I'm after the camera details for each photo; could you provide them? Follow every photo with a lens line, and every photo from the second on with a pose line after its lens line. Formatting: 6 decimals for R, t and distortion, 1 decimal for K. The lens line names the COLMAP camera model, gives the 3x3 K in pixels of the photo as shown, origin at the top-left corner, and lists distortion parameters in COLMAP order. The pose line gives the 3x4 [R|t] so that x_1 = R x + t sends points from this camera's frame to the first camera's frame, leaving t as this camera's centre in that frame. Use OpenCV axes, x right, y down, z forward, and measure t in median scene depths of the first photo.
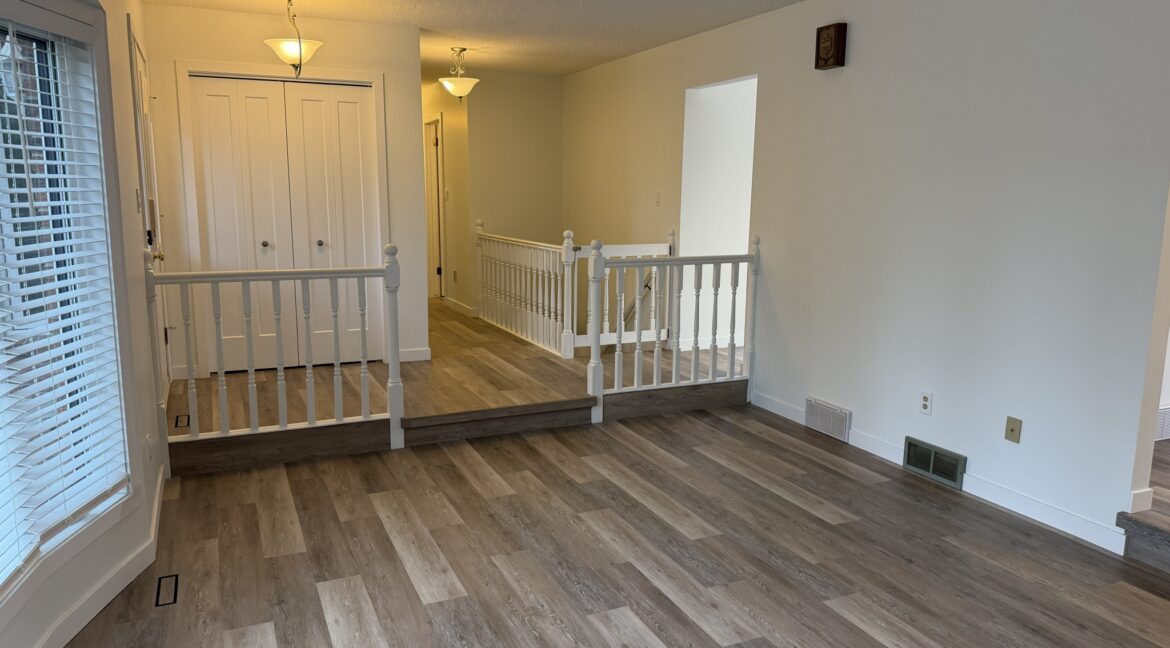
lens RADIAL K [[815.3, 0, 578.0], [0, 815.3, 331.1], [0, 0, 1]] dist [0.093750, -0.129834]
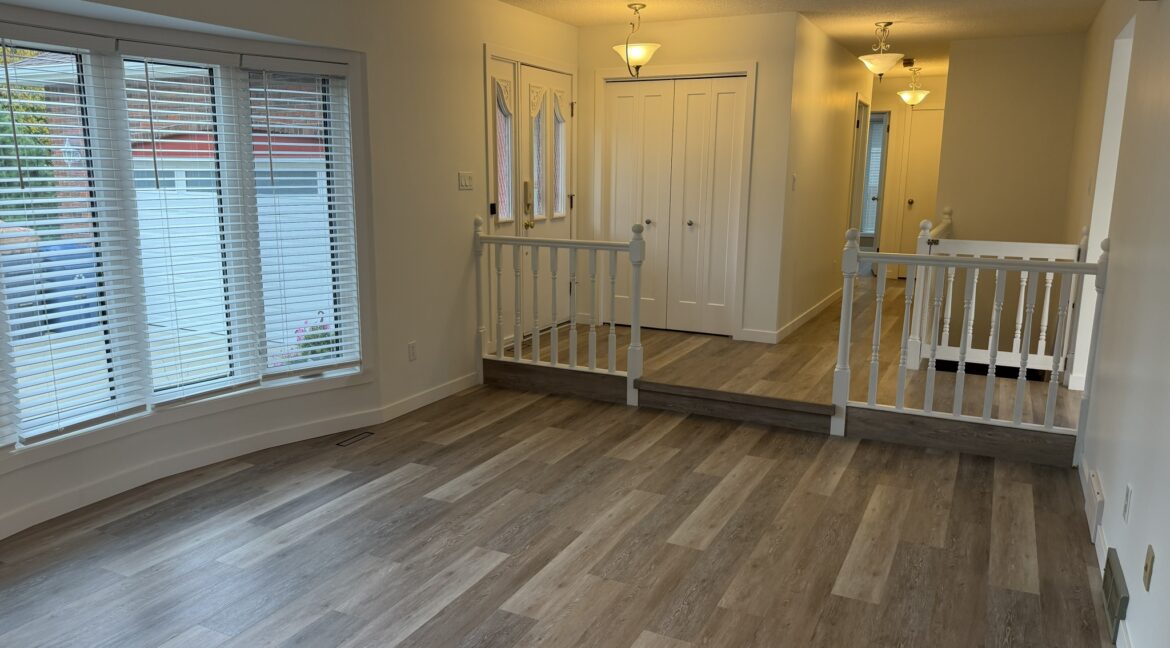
lens RADIAL K [[815.3, 0, 581.9], [0, 815.3, 324.4], [0, 0, 1]] dist [0.093750, -0.129834]
pose [[0.634304, 0.143582, -0.759633, 0.583534], [-0.139269, 0.987748, 0.070408, -0.035838], [0.760436, 0.061133, 0.646529, 0.228374]]
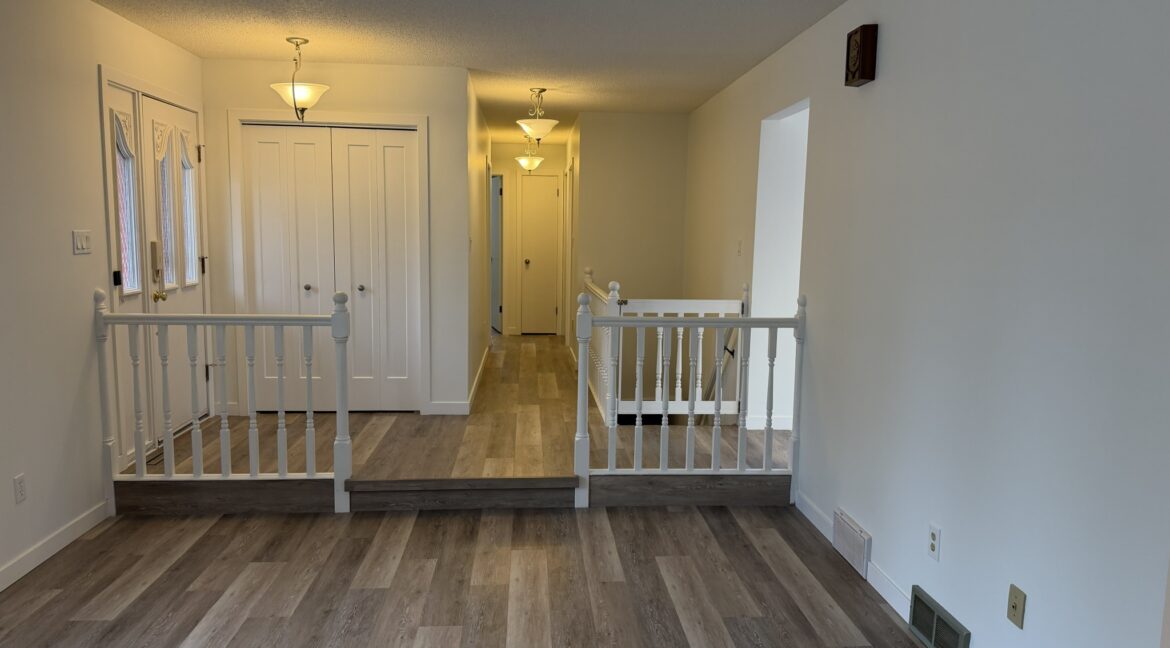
lens RADIAL K [[815.3, 0, 582.7], [0, 815.3, 325.1], [0, 0, 1]] dist [0.093750, -0.129834]
pose [[0.939926, 0.046408, -0.338208, 0.345605], [-0.068418, 0.996224, -0.053442, -0.035928], [0.334451, 0.073371, 0.939553, 0.213747]]
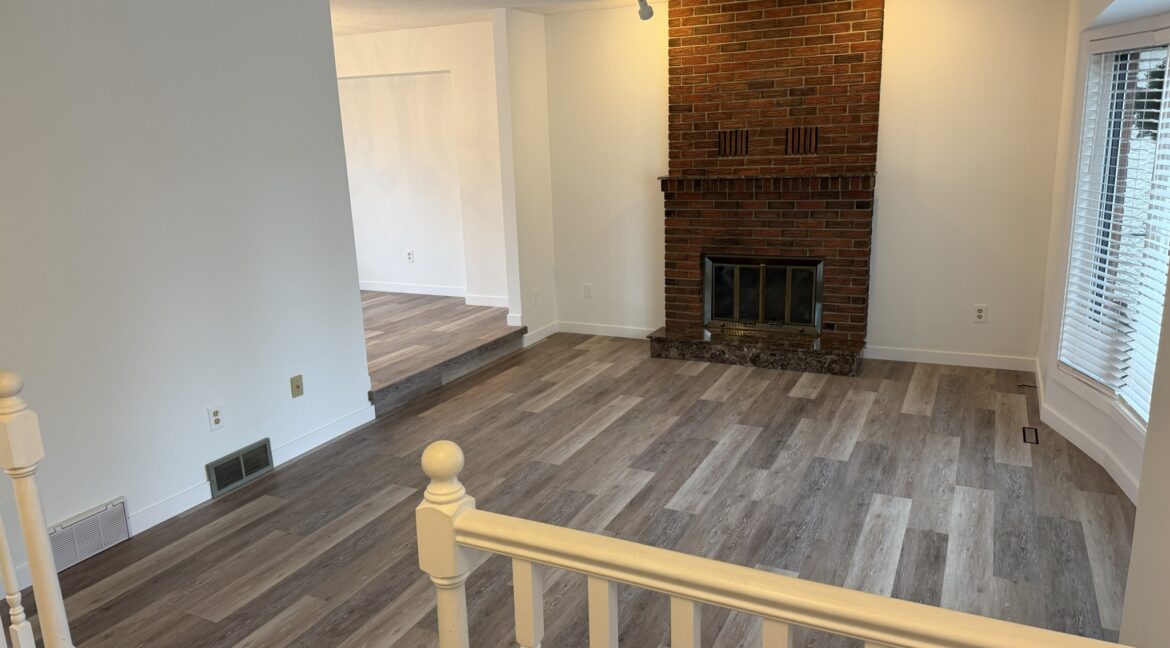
lens RADIAL K [[815.3, 0, 585.9], [0, 815.3, 328.2], [0, 0, 1]] dist [0.093750, -0.129834]
pose [[-0.649941, -0.164883, 0.741883, -0.487499], [0.158324, 0.925388, 0.344369, -0.242960], [-0.743311, 0.341277, -0.575343, 1.115761]]
